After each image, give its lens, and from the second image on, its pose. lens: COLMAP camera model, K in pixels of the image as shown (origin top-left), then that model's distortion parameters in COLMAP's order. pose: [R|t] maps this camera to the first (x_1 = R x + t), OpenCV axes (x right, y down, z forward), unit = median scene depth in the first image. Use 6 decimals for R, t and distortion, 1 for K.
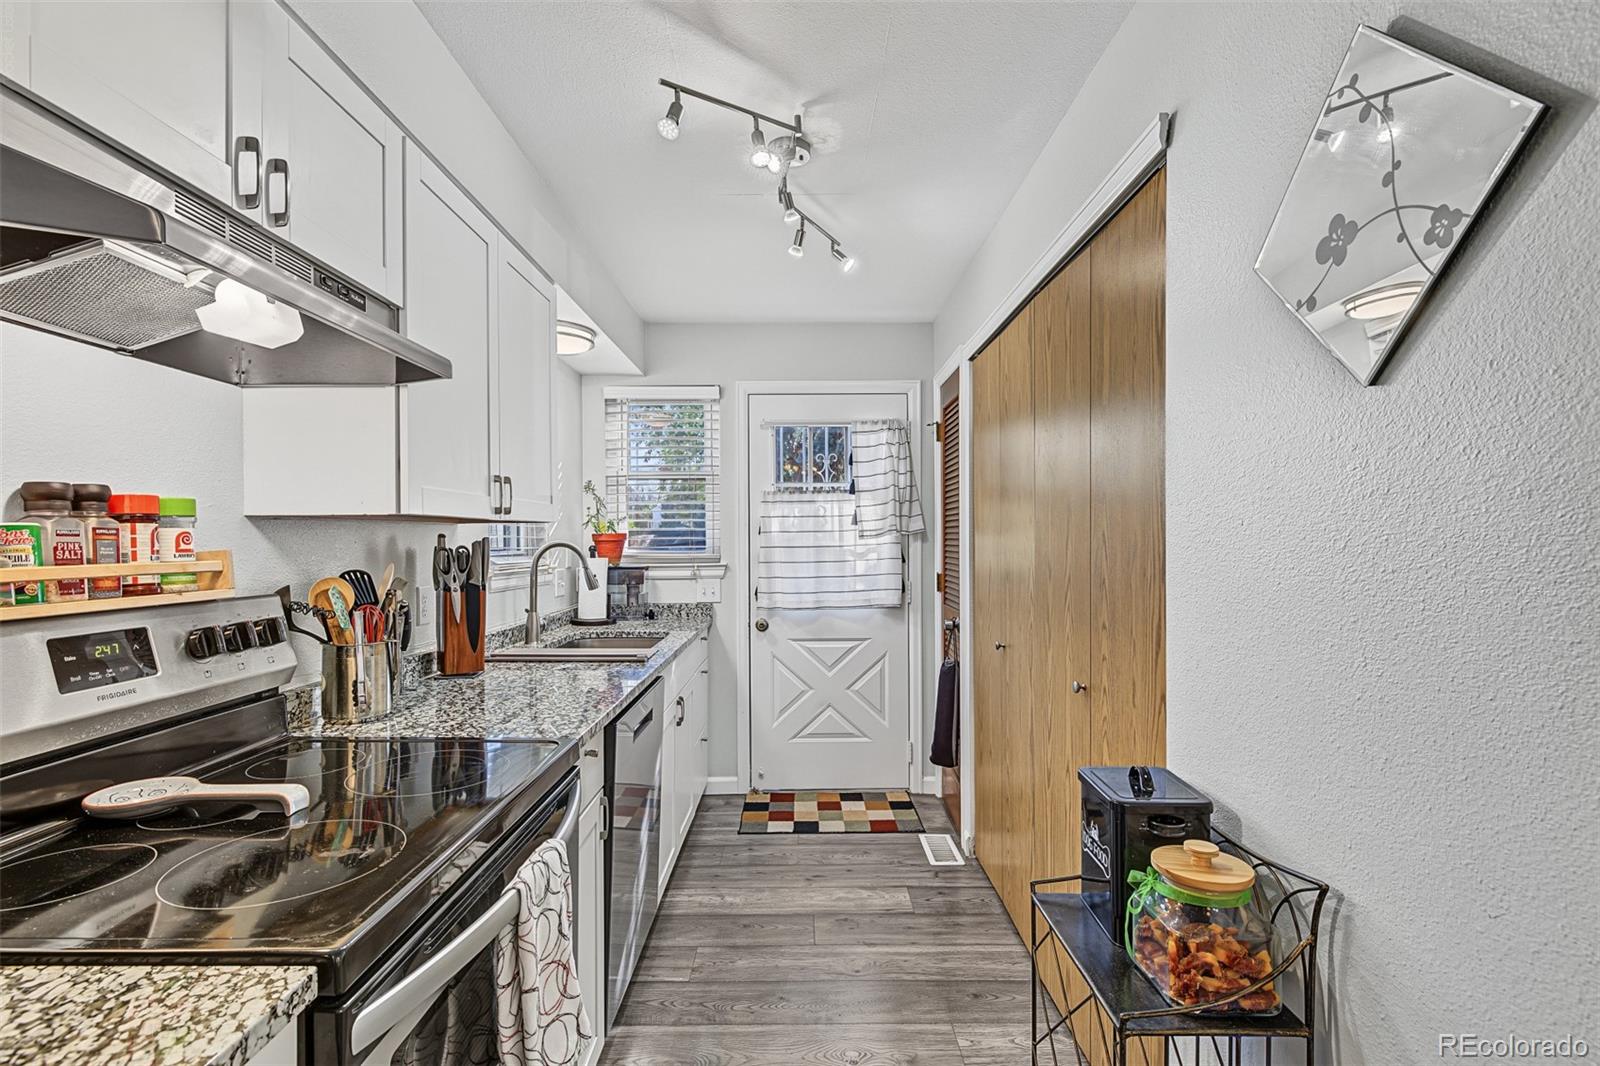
lens RADIAL K [[733.9, 0, 806.2], [0, 733.9, 541.1], [0, 0, 1]] dist [0.002559, 0.001032]
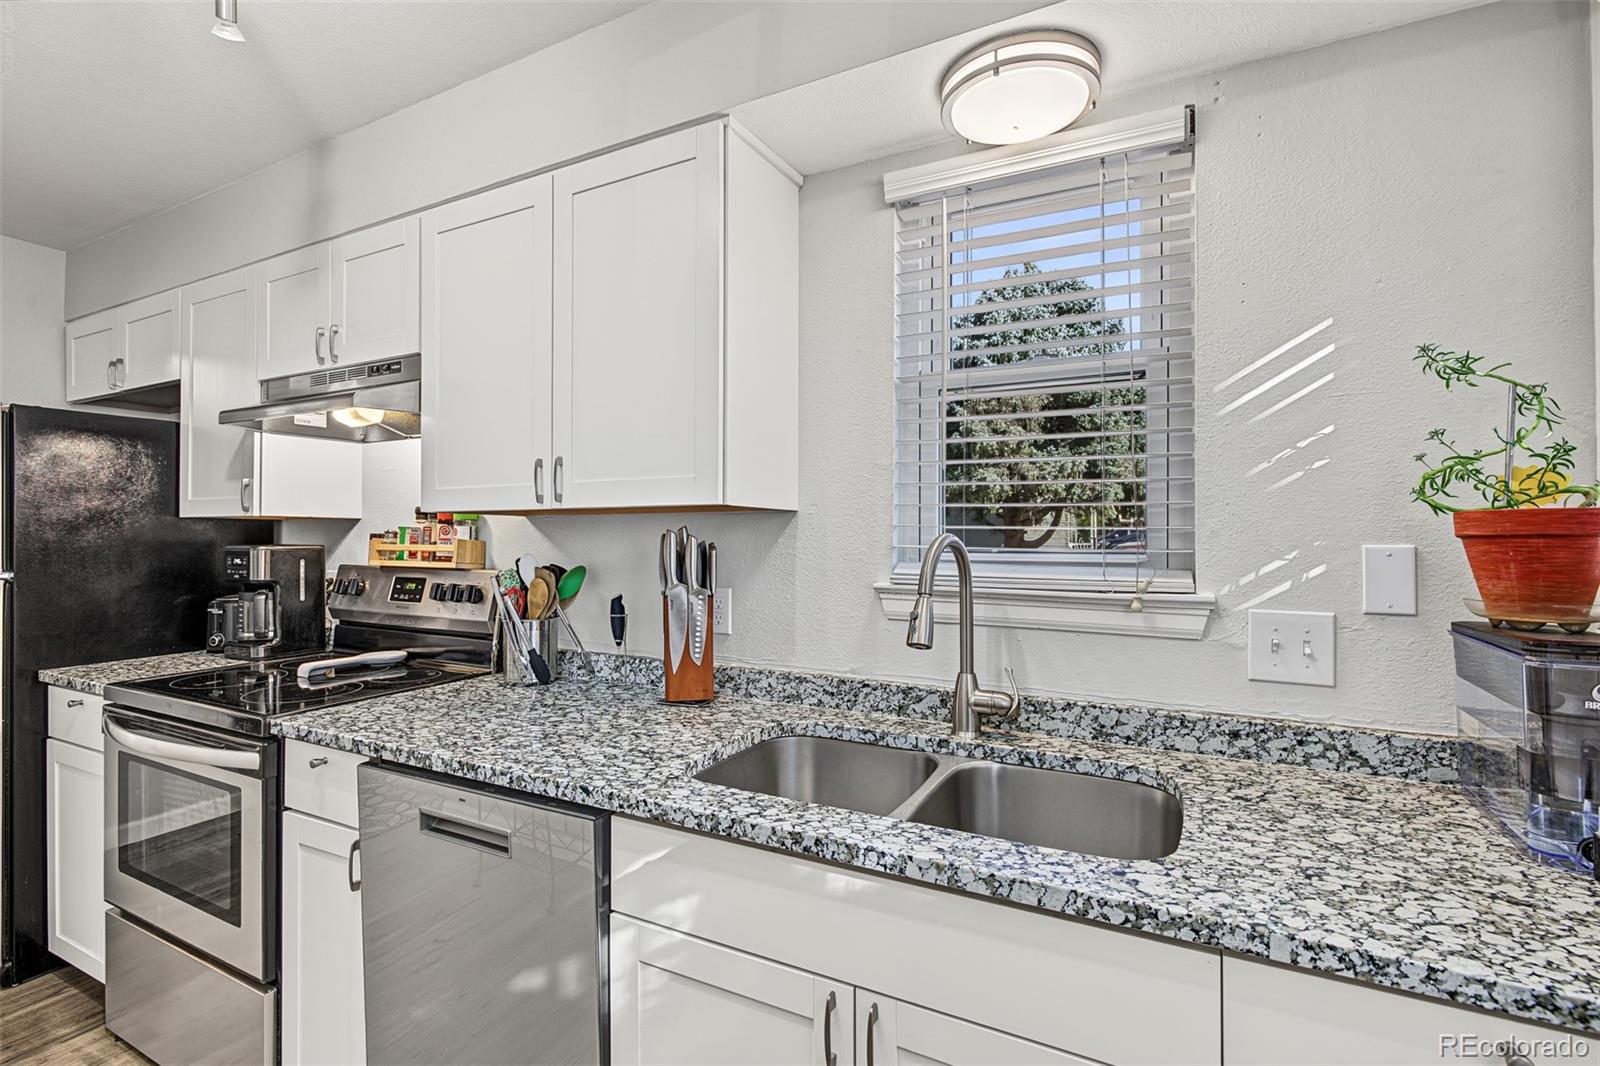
lens RADIAL K [[733.9, 0, 806.2], [0, 733.9, 541.1], [0, 0, 1]] dist [0.002559, 0.001032]
pose [[-0.466250, 0.003638, -0.884645, 0.115717], [-0.004402, 0.999970, 0.006433, 0.001309], [0.884642, 0.006893, -0.466220, 0.960515]]
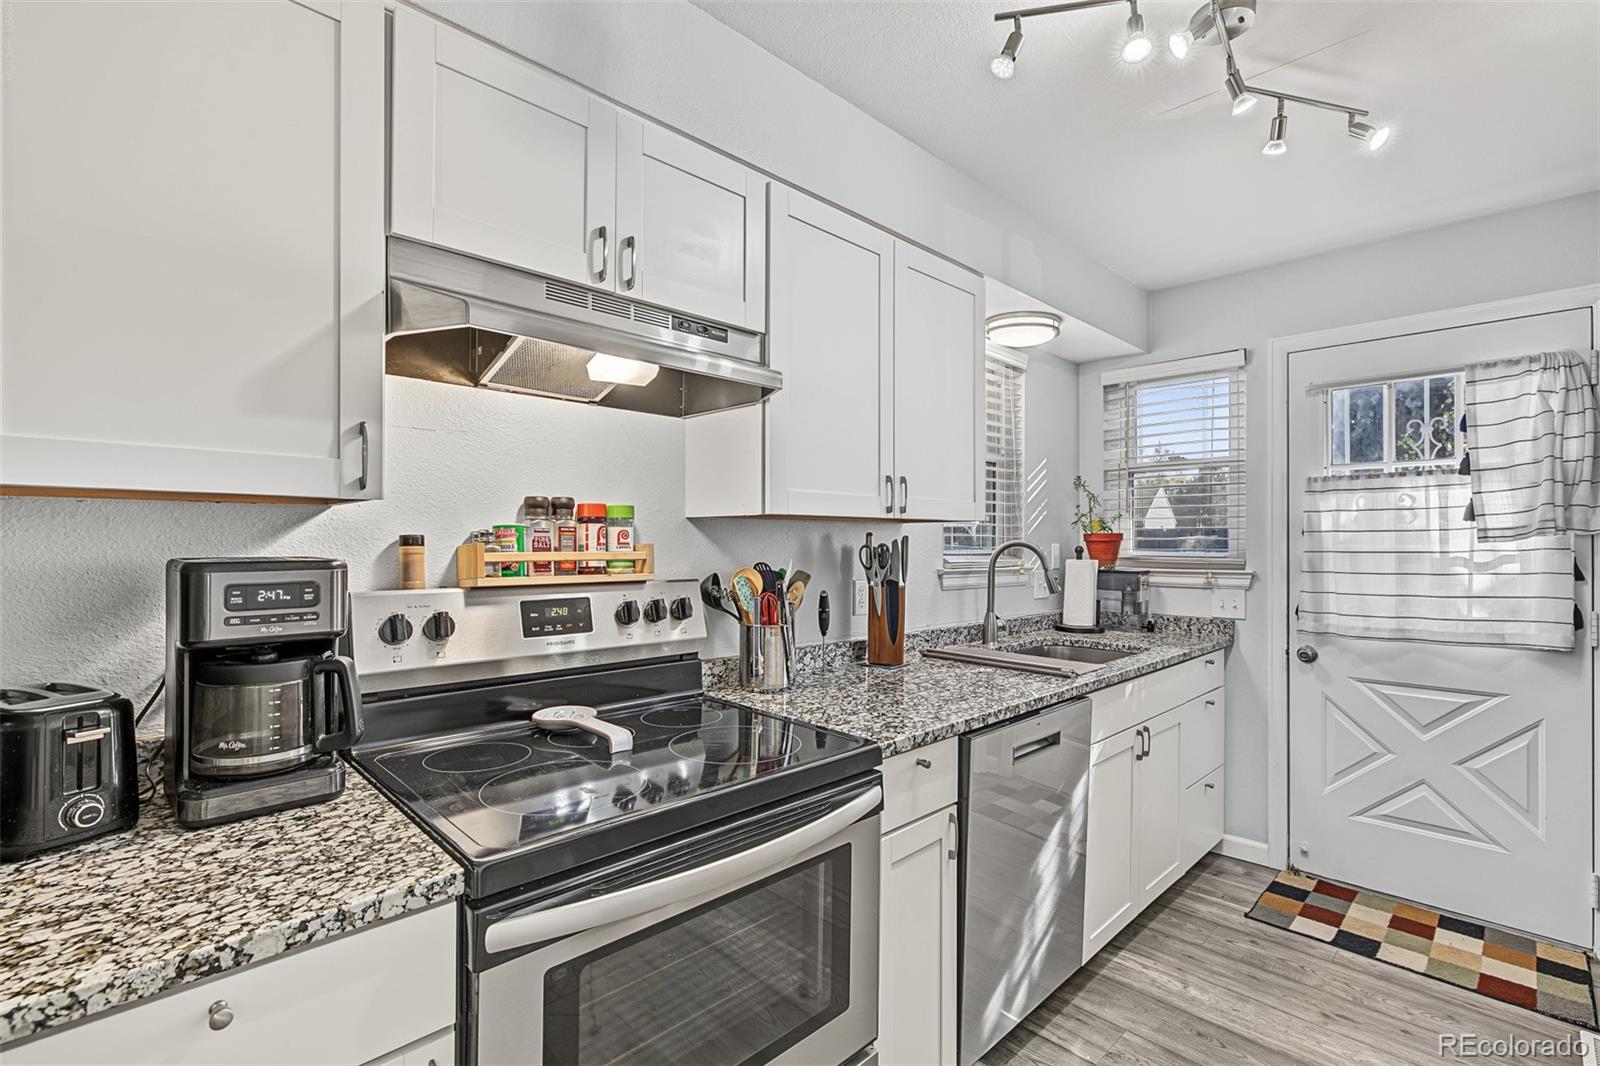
lens RADIAL K [[731.9, 0, 803.6], [0, 731.9, 535.9], [0, 0, 1]] dist [0.001957, 0.000772]
pose [[0.698088, 0.002843, -0.716006, 0.134448], [-0.009197, 0.999945, -0.004996, 0.000950], [0.715953, 0.010073, 0.698076, 0.111031]]
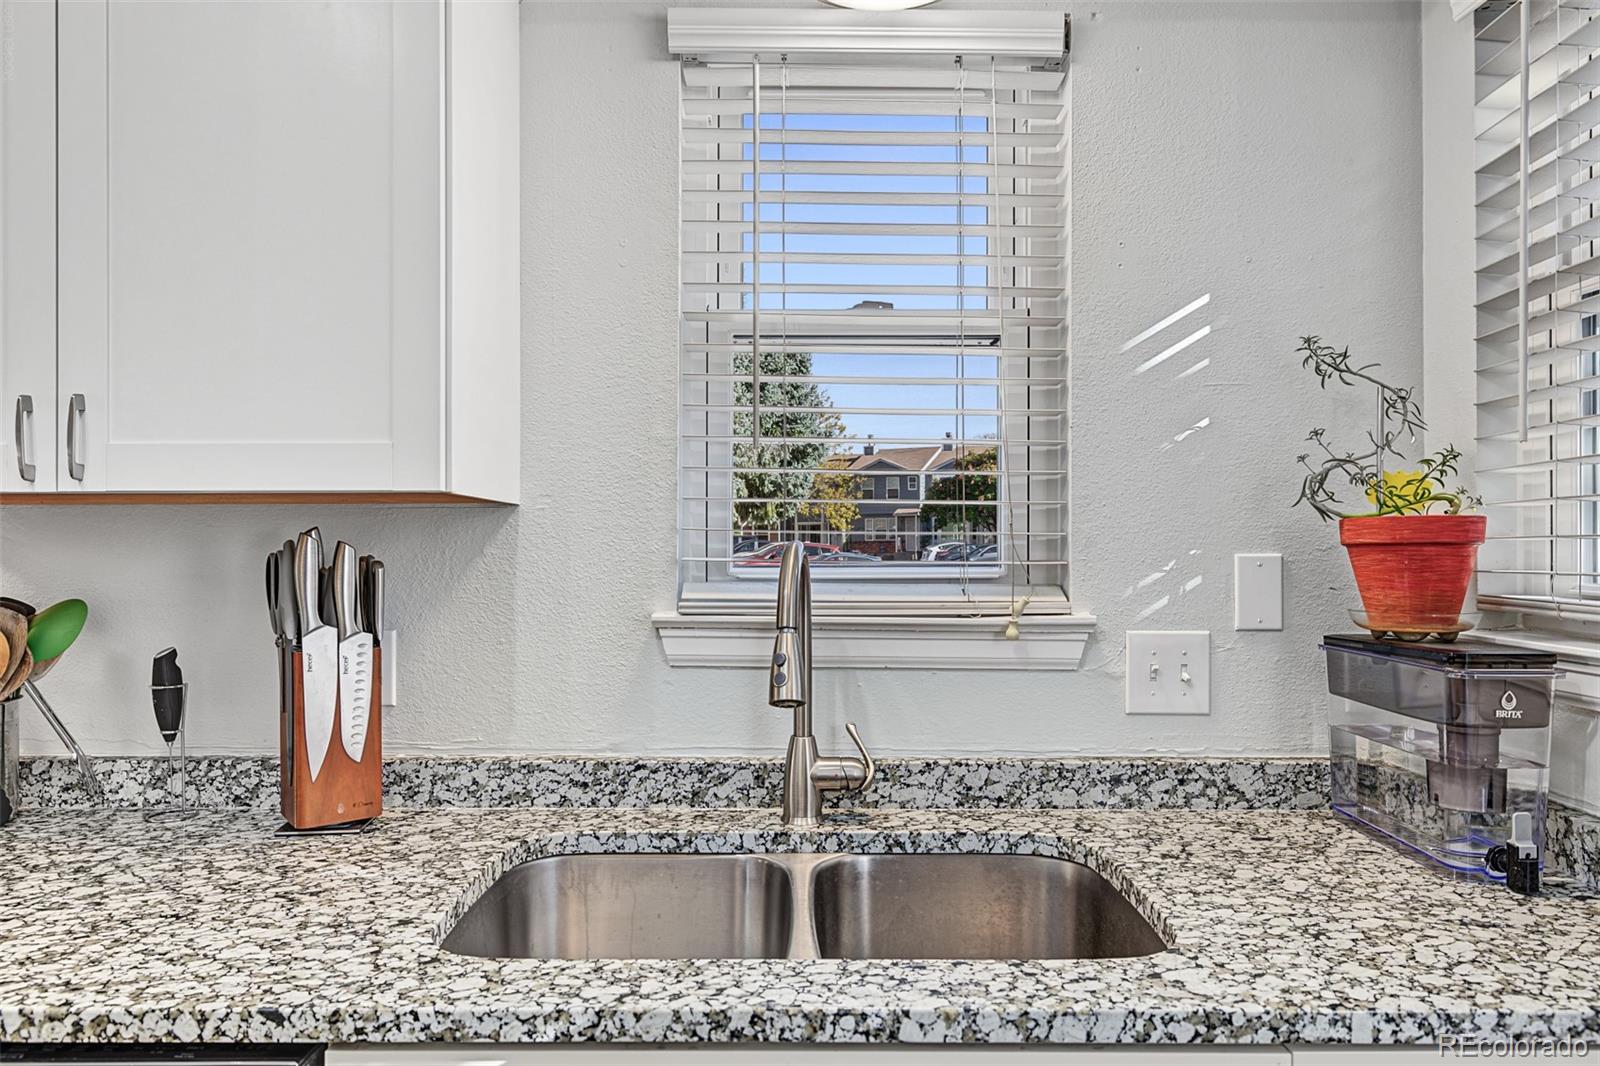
lens RADIAL K [[1002.3, 0, 802.6], [0, 1002.3, 557.2], [0, 0, 1]] dist [0.007716, -0.002211]
pose [[-0.008873, 0.010887, -0.999901, 0.111788], [-0.003196, 0.999935, 0.010916, 0.001571], [0.999956, 0.003292, -0.008838, 0.846509]]
